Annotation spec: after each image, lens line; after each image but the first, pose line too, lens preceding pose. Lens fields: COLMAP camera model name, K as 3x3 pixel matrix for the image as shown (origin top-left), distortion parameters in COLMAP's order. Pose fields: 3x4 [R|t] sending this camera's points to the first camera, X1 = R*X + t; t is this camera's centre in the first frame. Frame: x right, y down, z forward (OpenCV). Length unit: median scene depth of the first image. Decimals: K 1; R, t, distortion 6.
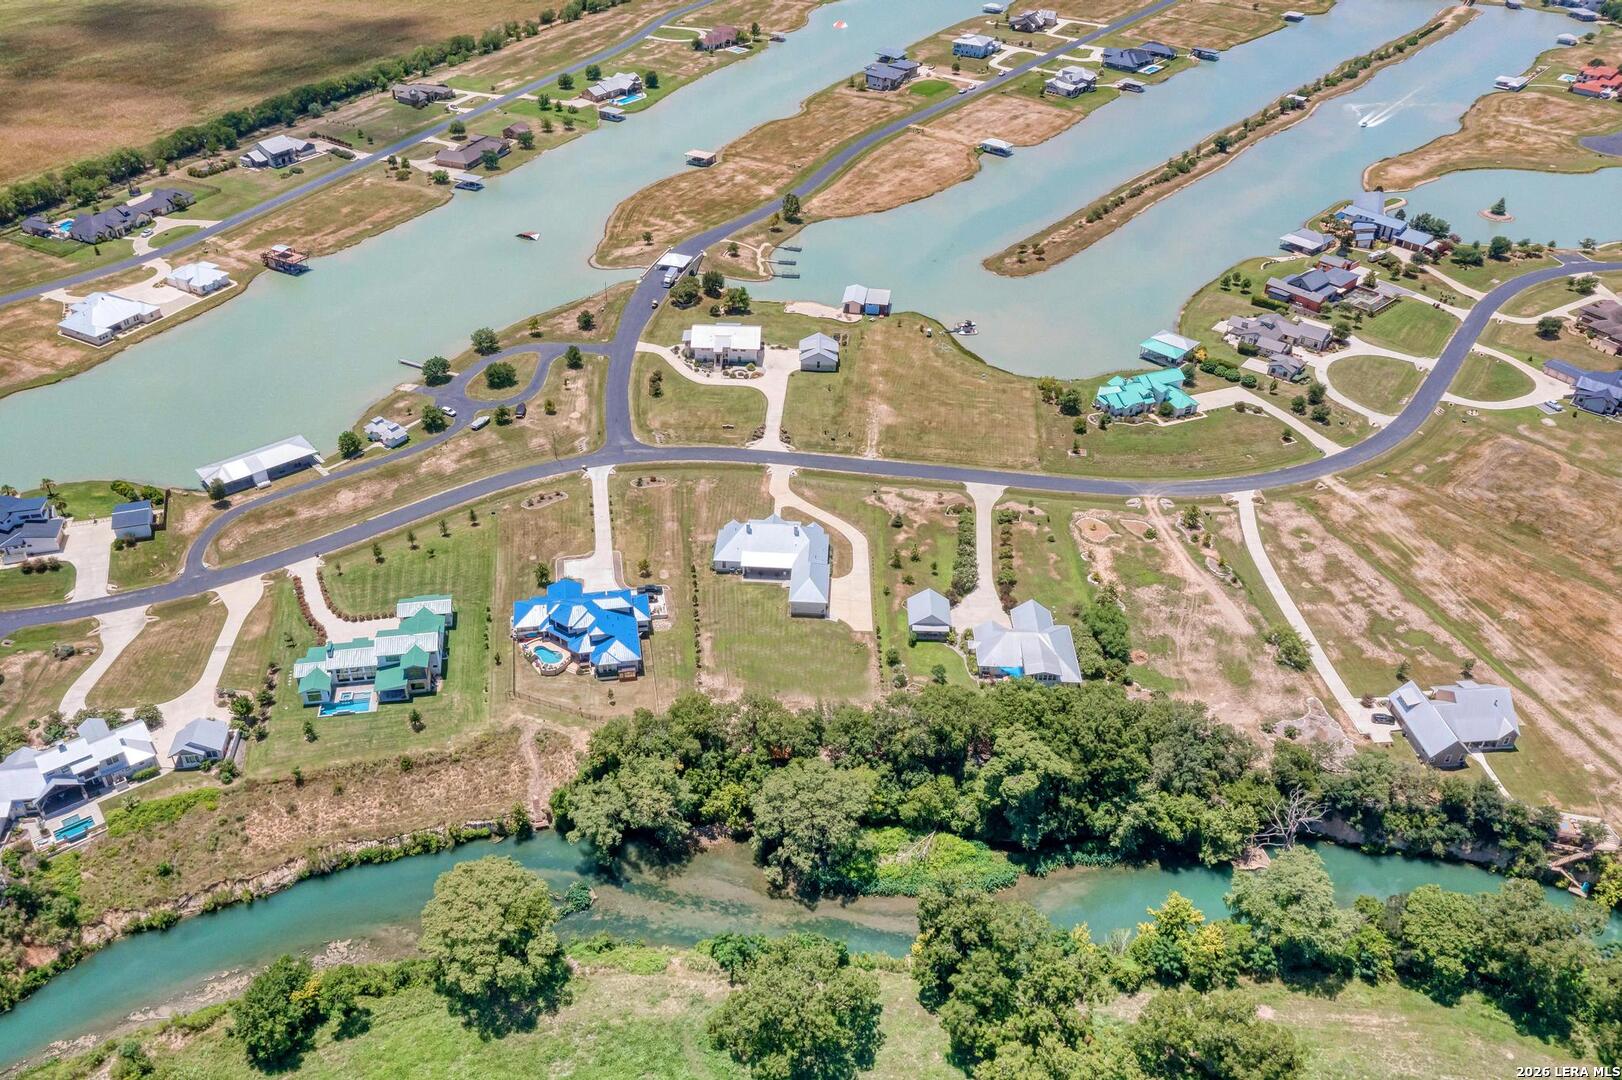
lens RADIAL K [[1266.6, 0, 811.0], [0, 1266.6, 540.0], [0, 0, 1]] dist [-0.010920, -0.006326]
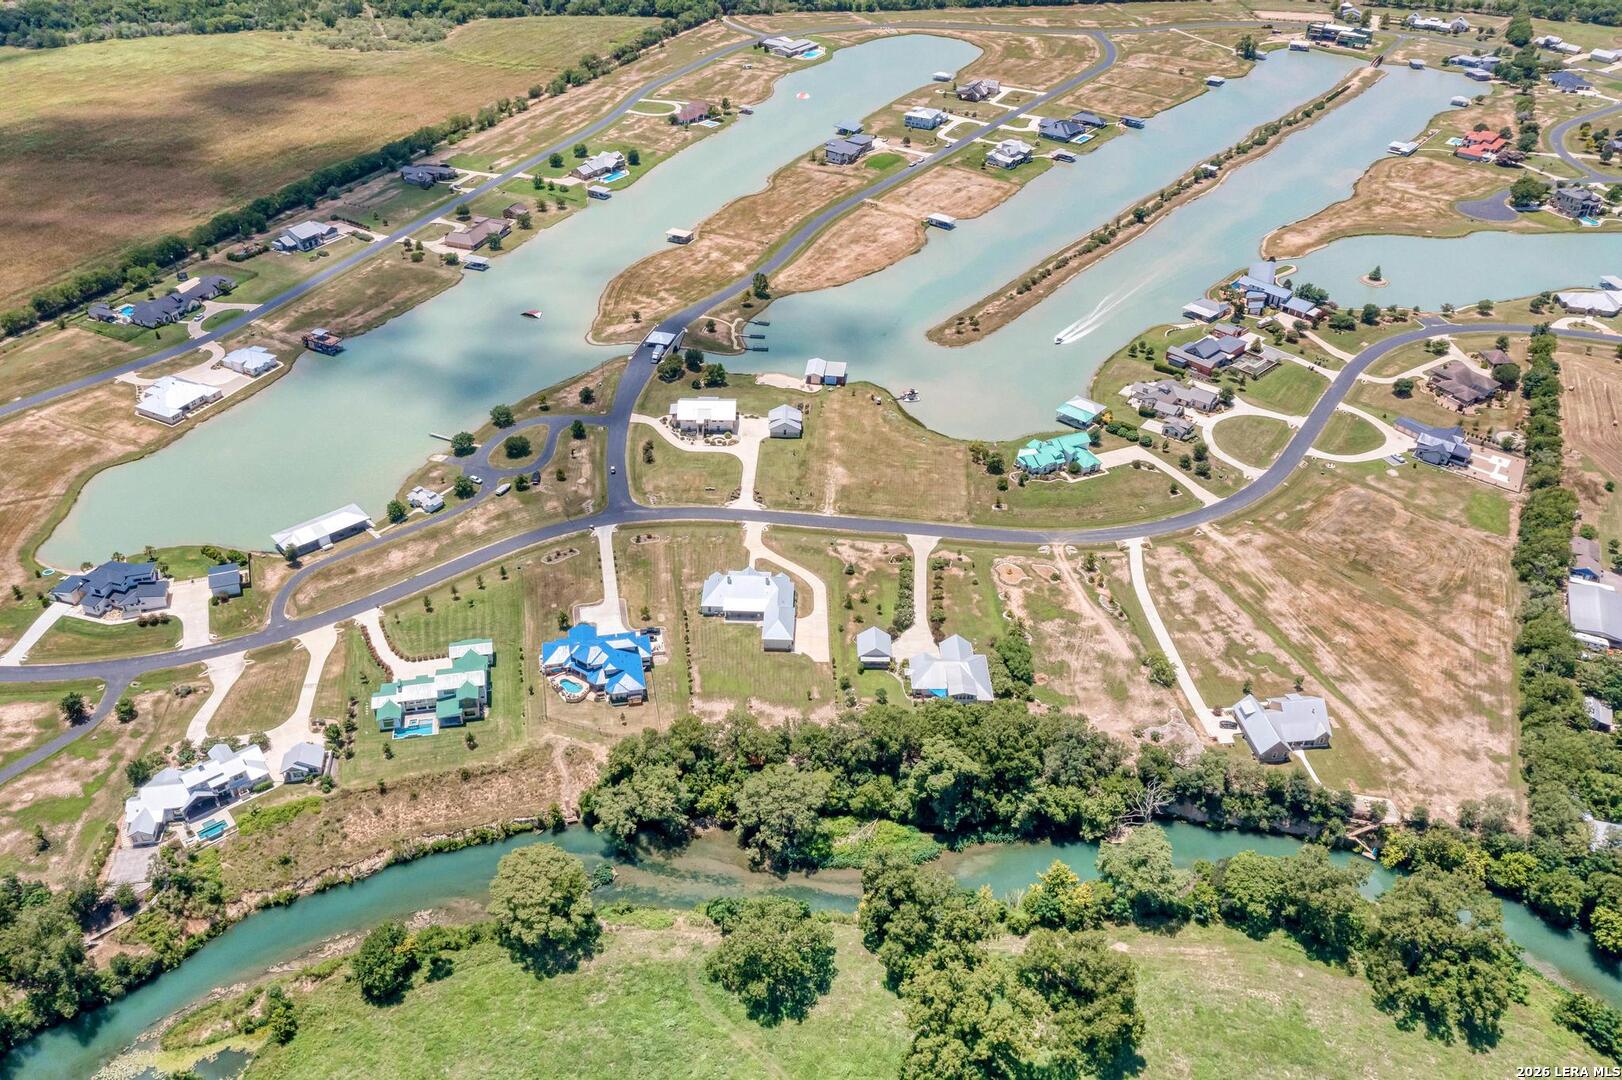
lens RADIAL K [[1266.6, 0, 811.0], [0, 1266.6, 540.0], [0, 0, 1]] dist [-0.010920, -0.006326]
pose [[0.999698, -0.016246, 0.018454, 0.008602], [0.016322, 0.999859, -0.003971, -0.041036], [-0.018387, 0.004271, 0.999822, -0.237207]]
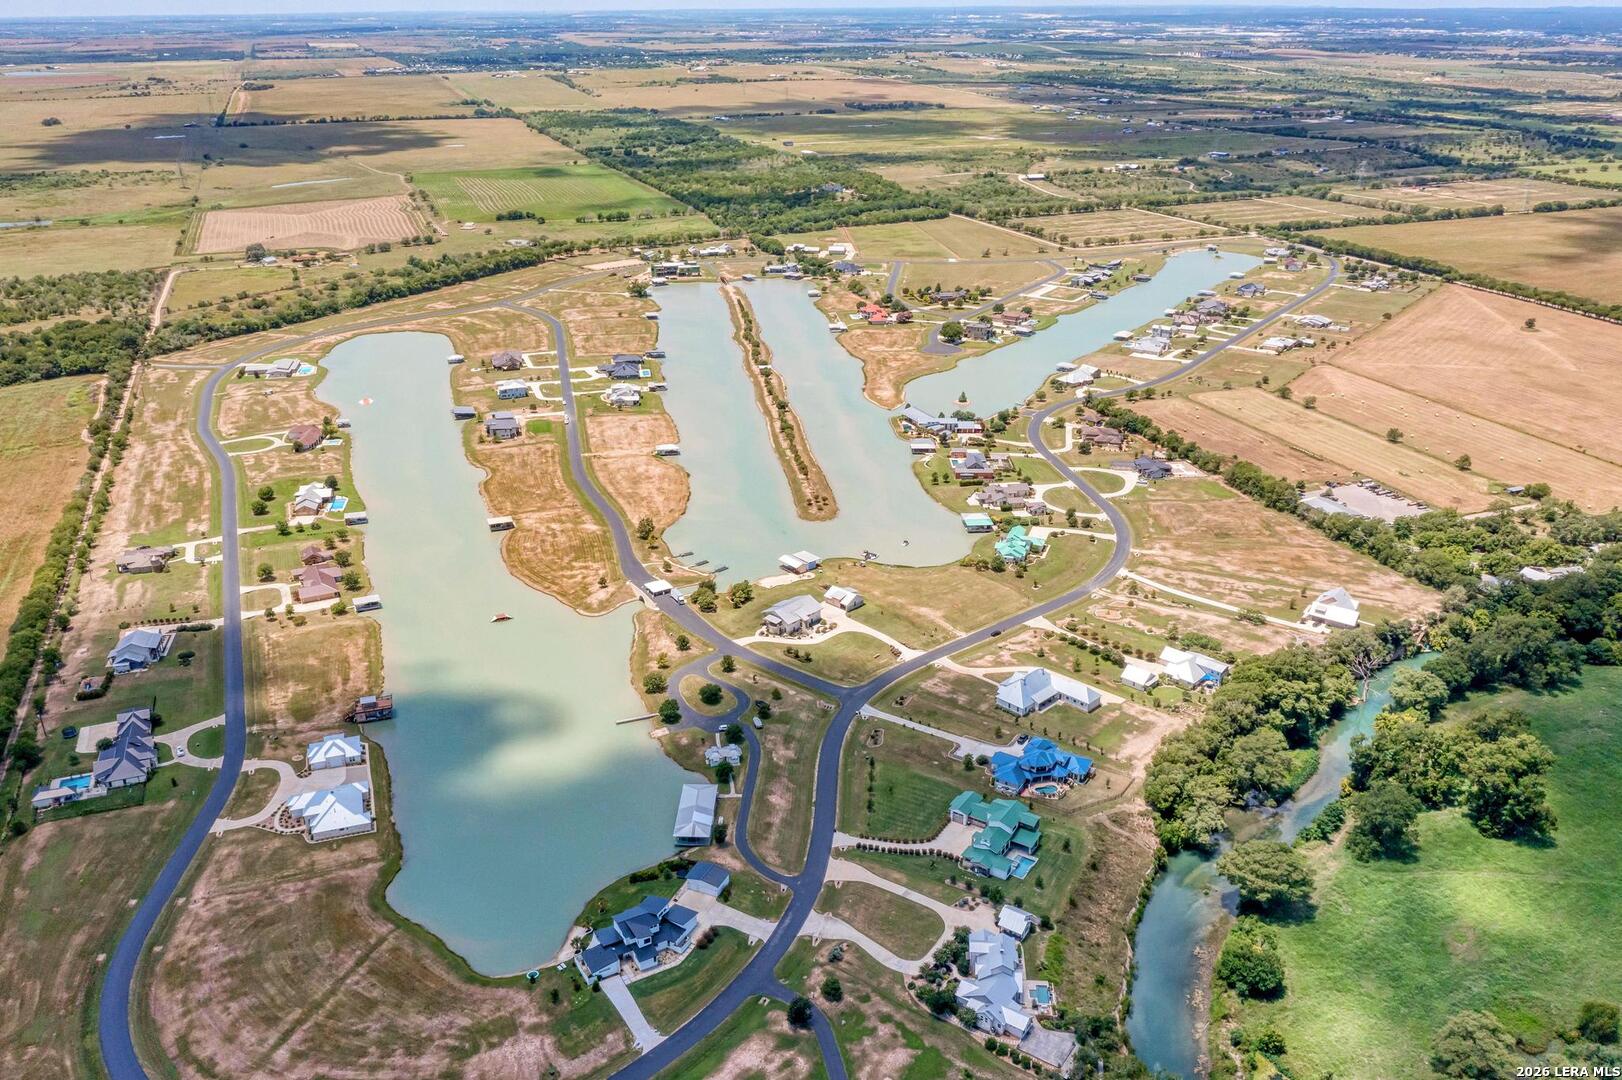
lens RADIAL K [[1266.6, 0, 811.0], [0, 1266.6, 540.0], [0, 0, 1]] dist [-0.010920, -0.006326]
pose [[0.679007, -0.307034, 0.666843, -1.180715], [0.437105, 0.898869, -0.031213, -0.225920], [-0.589821, 0.312674, 0.744545, -0.039846]]
